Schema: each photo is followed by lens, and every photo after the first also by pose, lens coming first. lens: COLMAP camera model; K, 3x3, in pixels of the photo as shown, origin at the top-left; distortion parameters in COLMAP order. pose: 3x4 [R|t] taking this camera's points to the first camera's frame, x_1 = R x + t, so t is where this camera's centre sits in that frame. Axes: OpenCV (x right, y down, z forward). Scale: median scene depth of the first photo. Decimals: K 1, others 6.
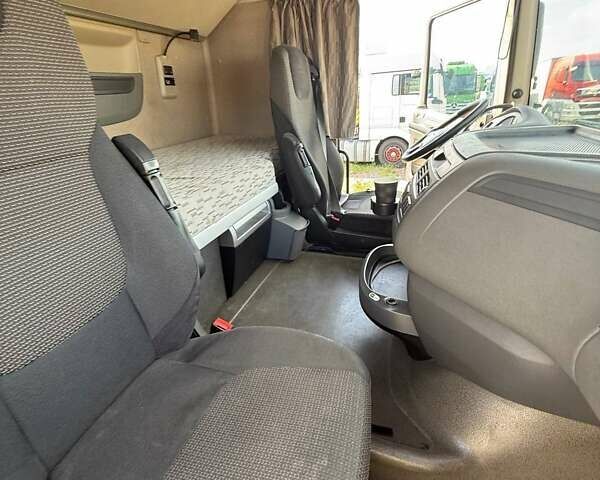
lens RADIAL K [[321.1, 0, 300.0], [0, 321.1, 236.7], [0, 0, 1]] dist [0.002026, -0.001242]
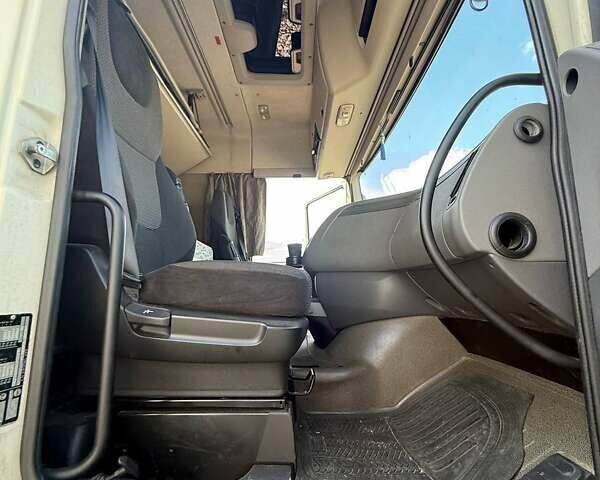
lens RADIAL K [[321.1, 0, 300.0], [0, 321.1, 236.7], [0, 0, 1]] dist [0.002026, -0.001242]
pose [[0.944775, 0.097654, 0.312832, -0.134172], [0.097051, 0.828383, -0.551690, 0.423188], [-0.313020, 0.551584, 0.773158, -0.173935]]
